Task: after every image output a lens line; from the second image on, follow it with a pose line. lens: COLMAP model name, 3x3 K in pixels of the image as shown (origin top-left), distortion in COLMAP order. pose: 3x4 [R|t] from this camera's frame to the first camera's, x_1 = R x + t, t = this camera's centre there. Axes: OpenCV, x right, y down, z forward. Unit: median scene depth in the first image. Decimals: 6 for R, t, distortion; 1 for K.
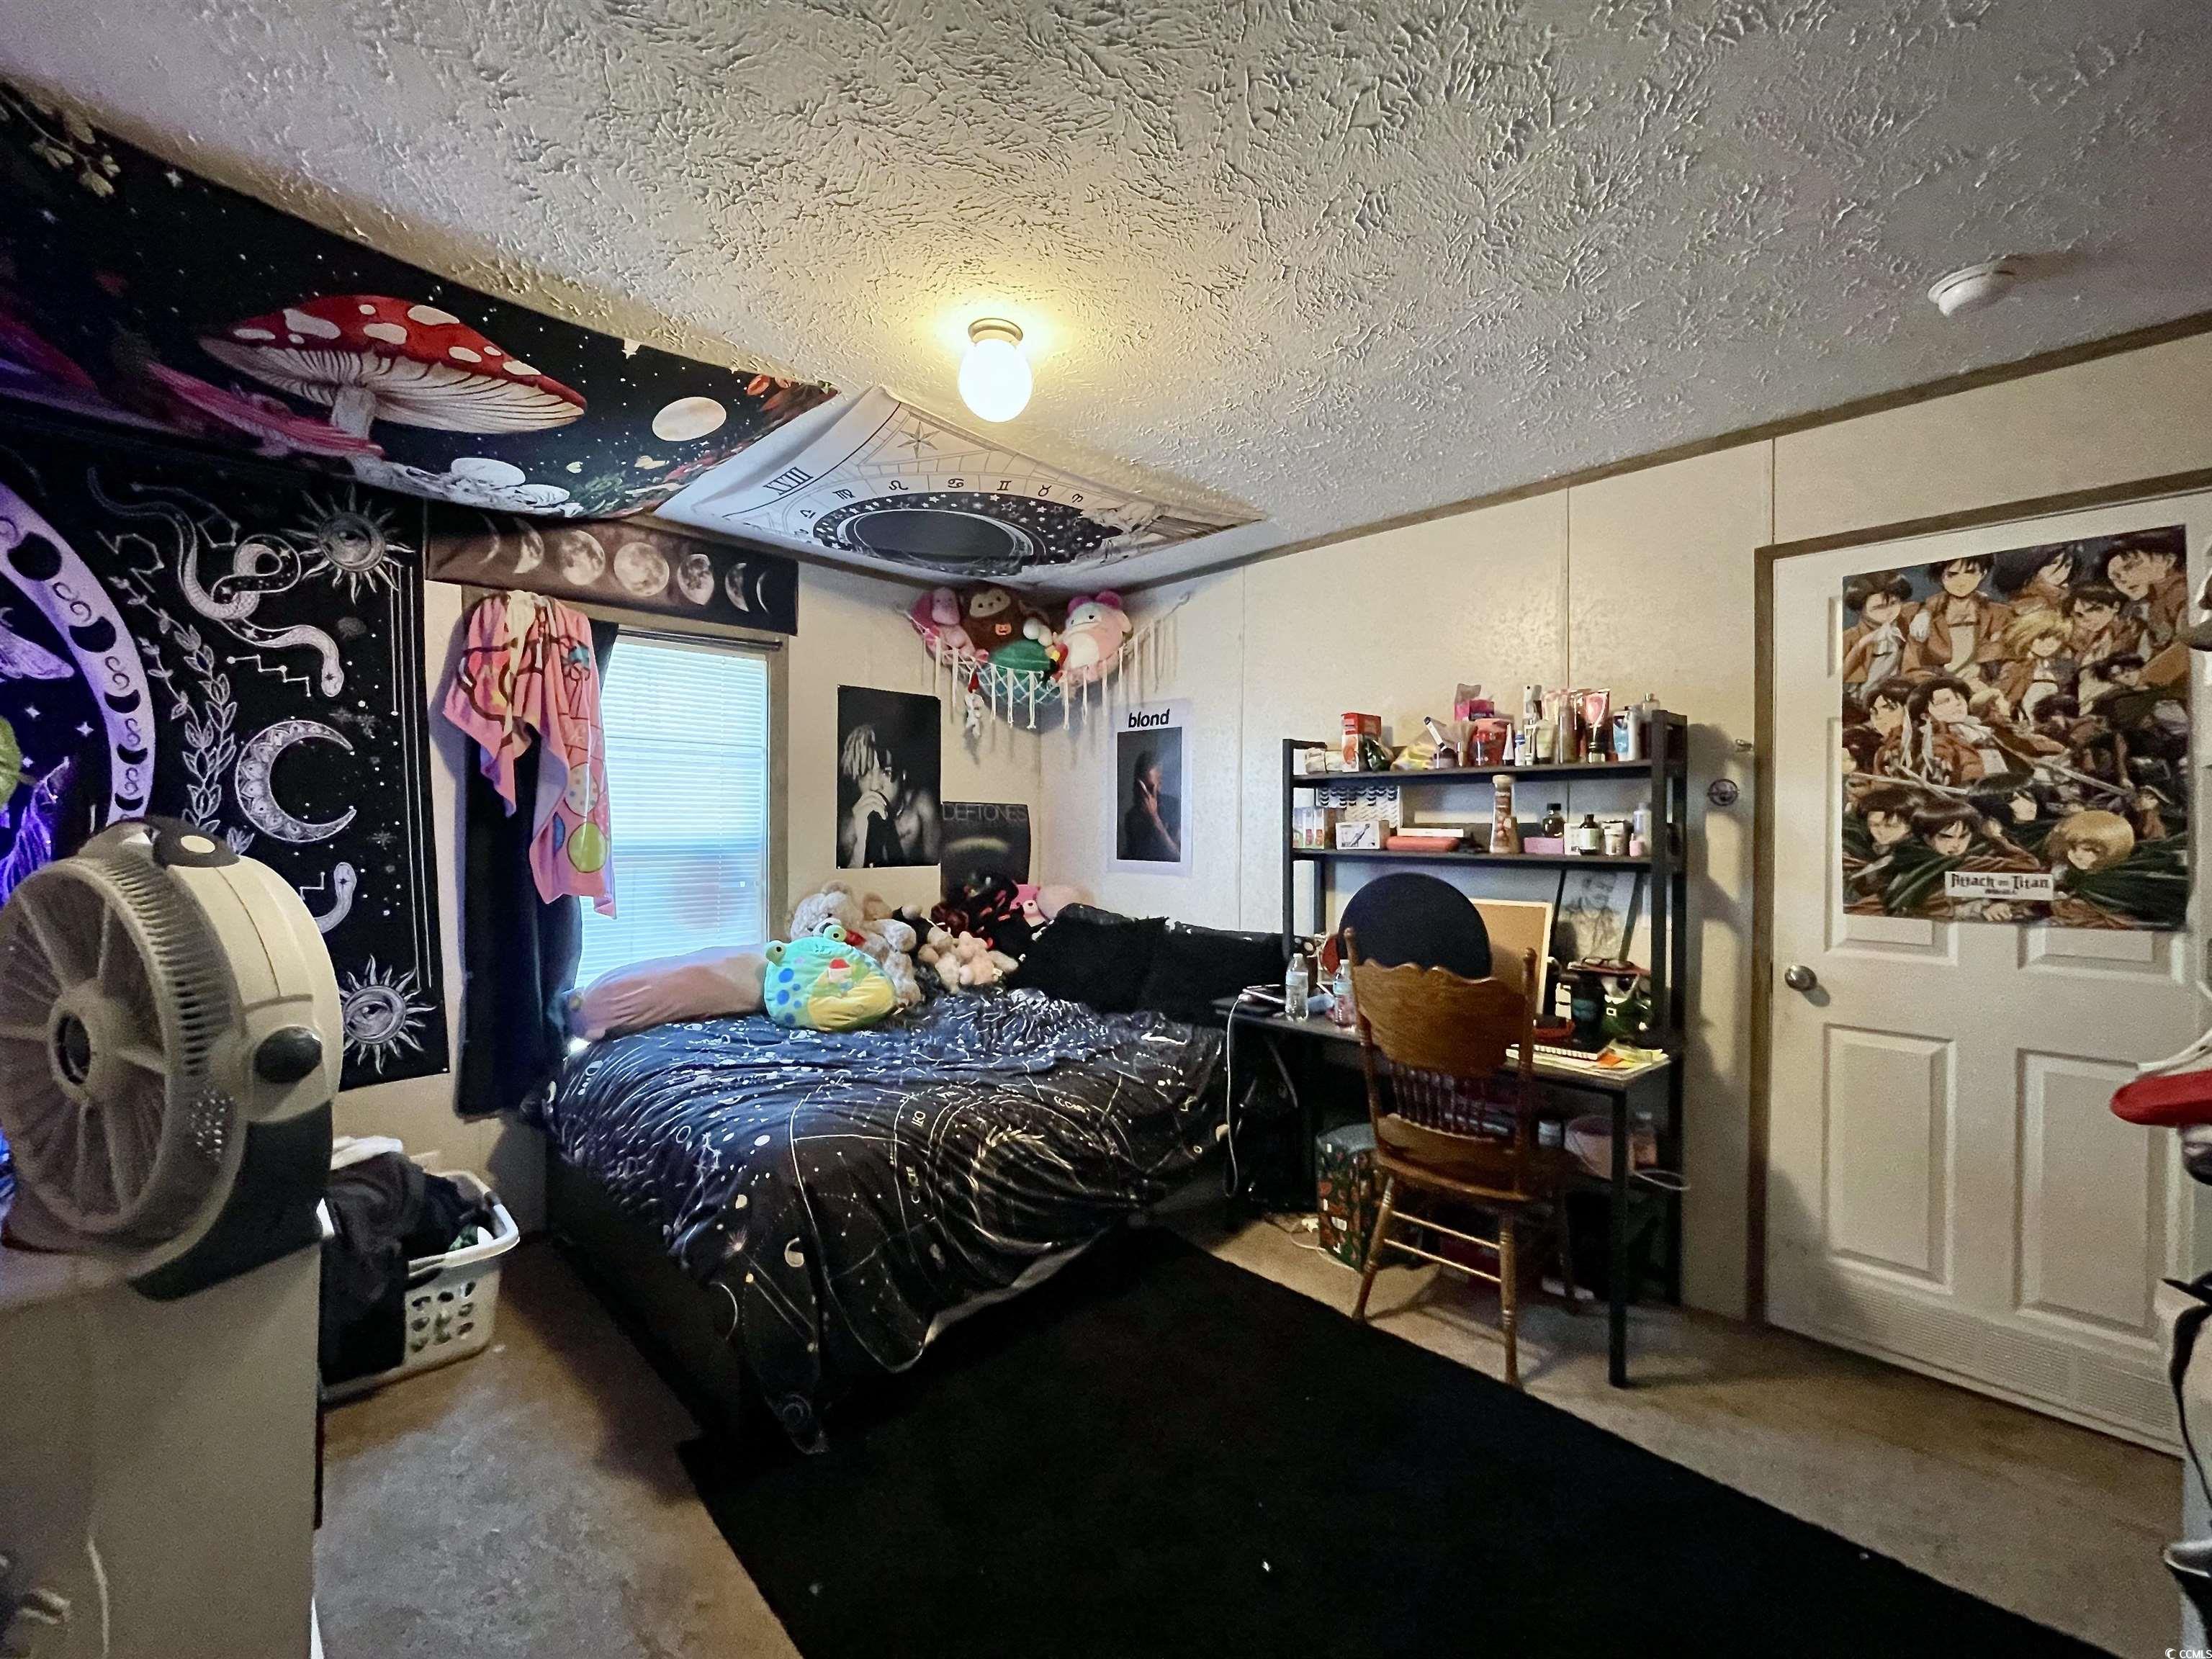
lens RADIAL K [[887.6, 0, 1149.6], [0, 887.6, 827.2], [0, 0, 1]] dist [0.000222, 0.000291]
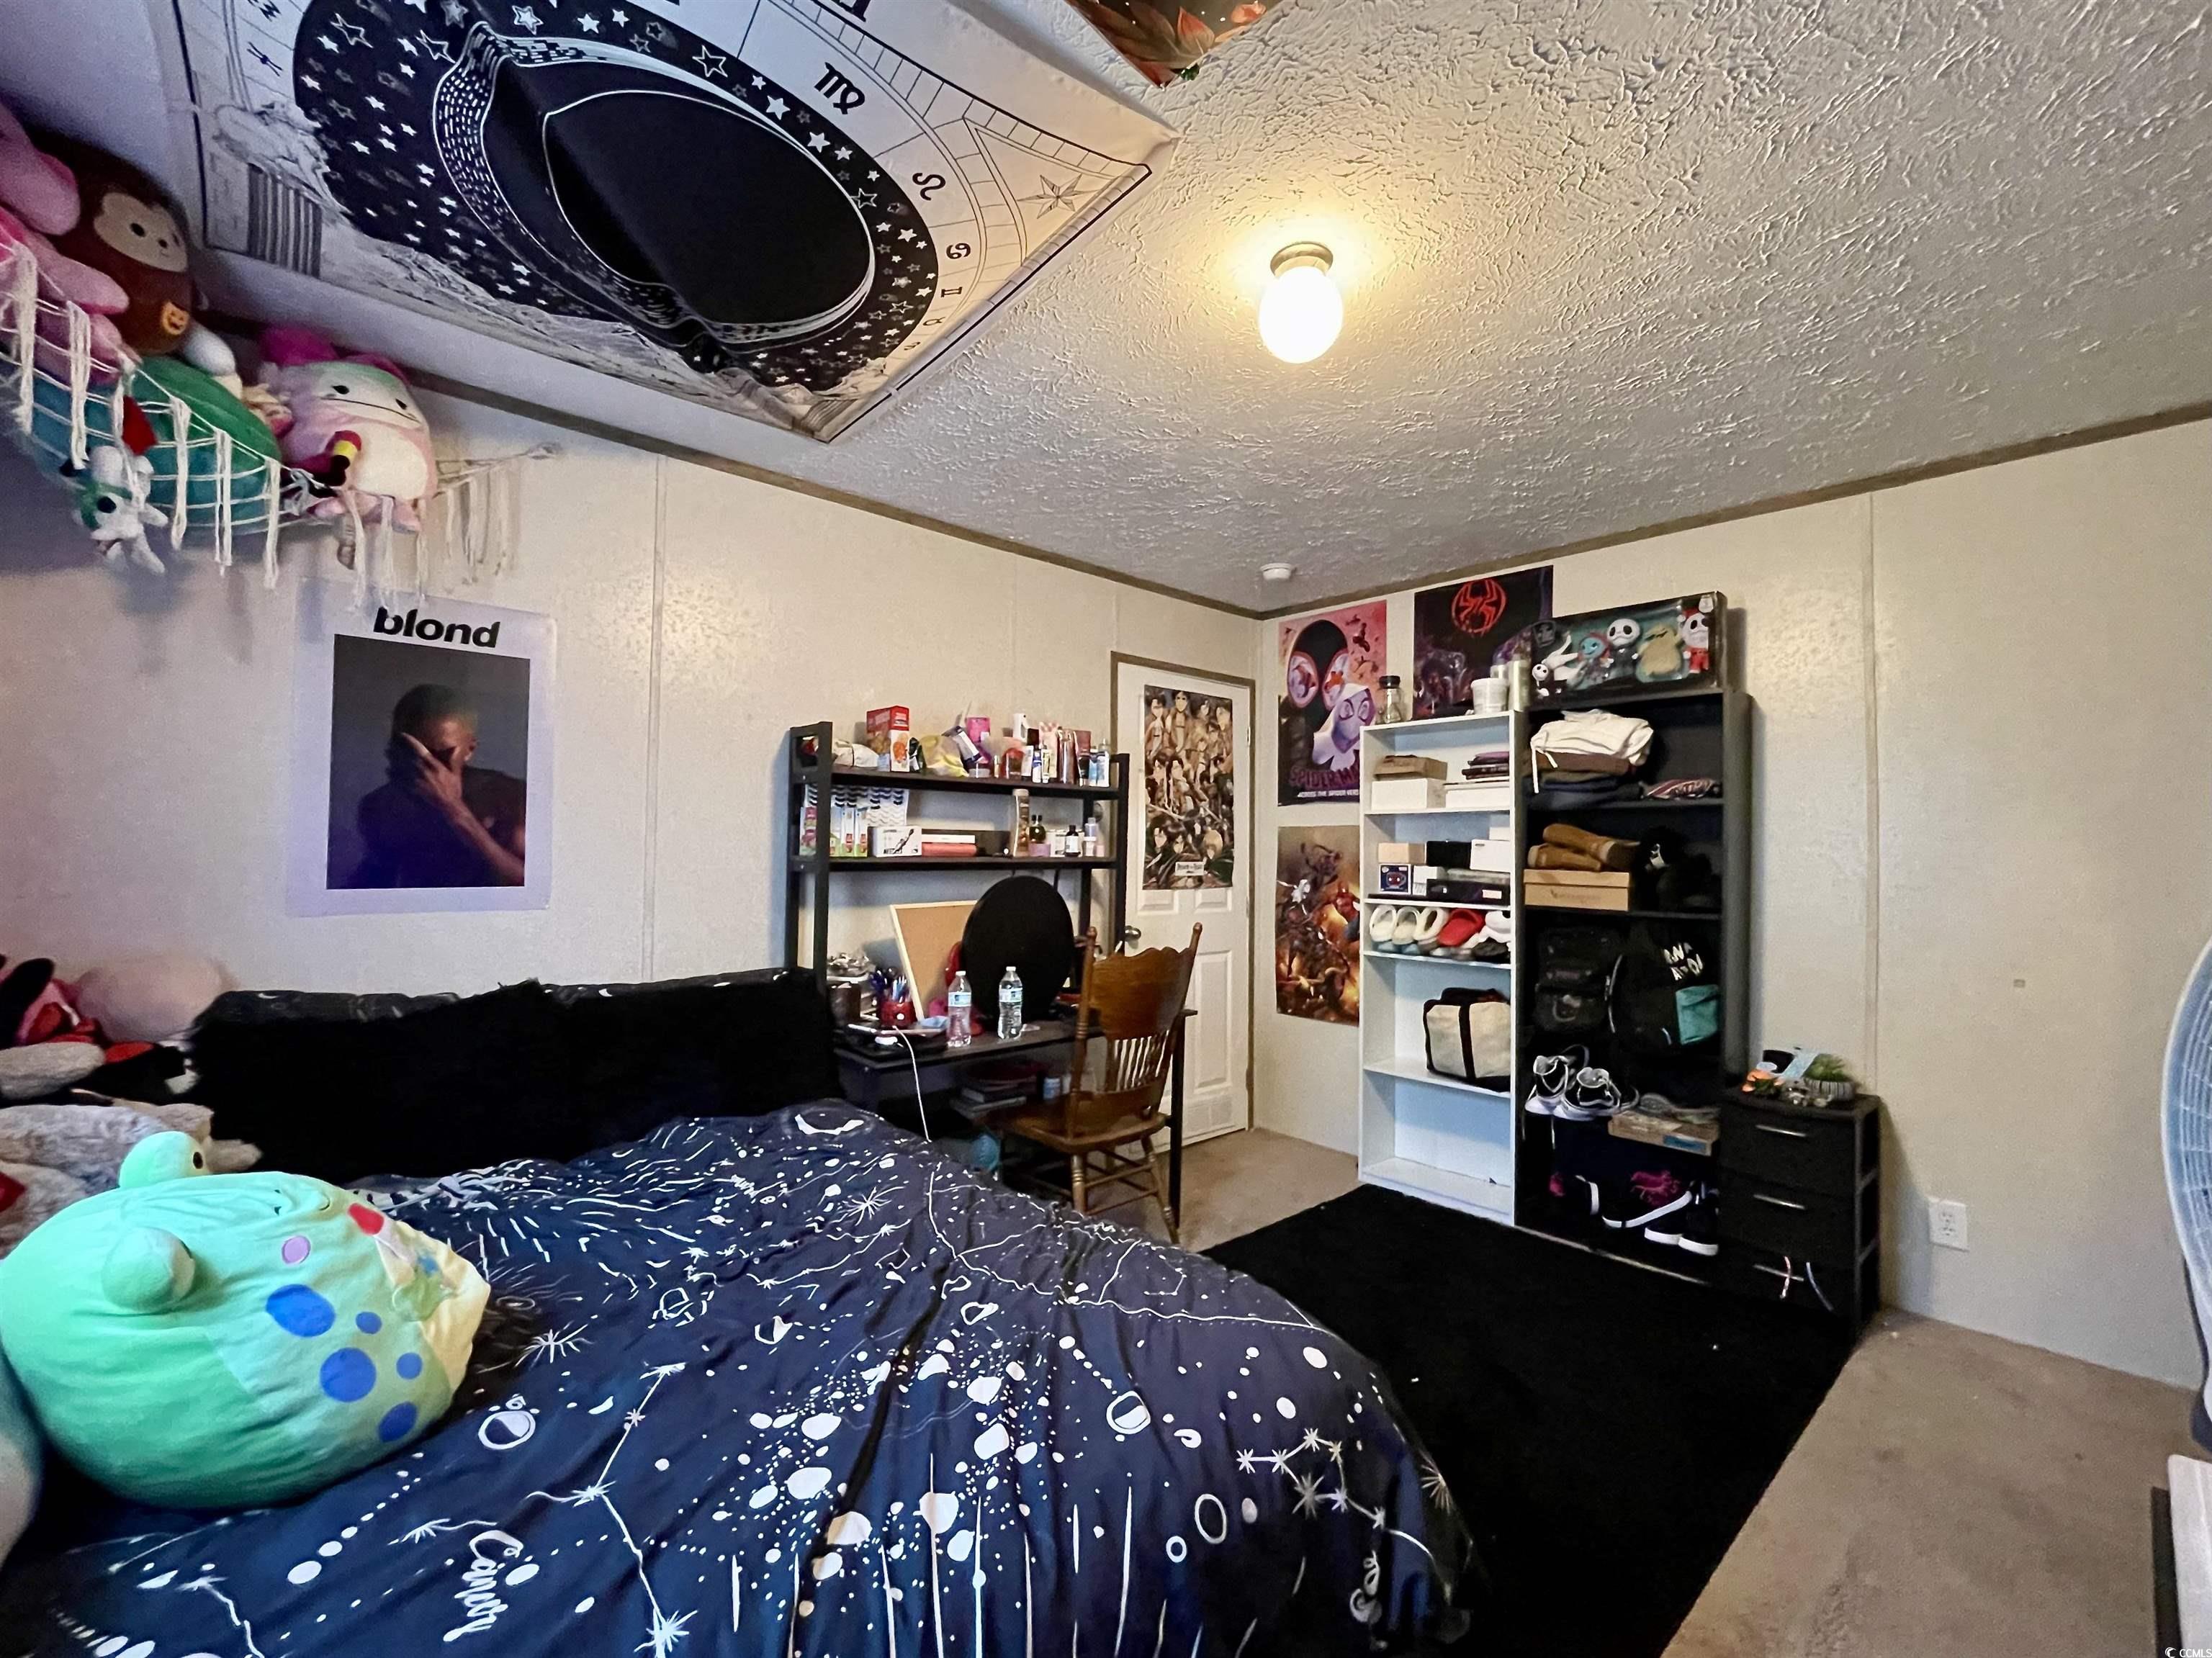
lens RADIAL K [[909.5, 0, 1106.0], [0, 909.5, 829.0], [0, 0, 1]] dist [-0.001371, -0.000110]
pose [[0.085565, 0.017199, 0.996184, -0.841164], [-0.008644, 0.999826, -0.016519, 0.012604], [-0.996295, -0.007198, 0.085699, 0.871452]]
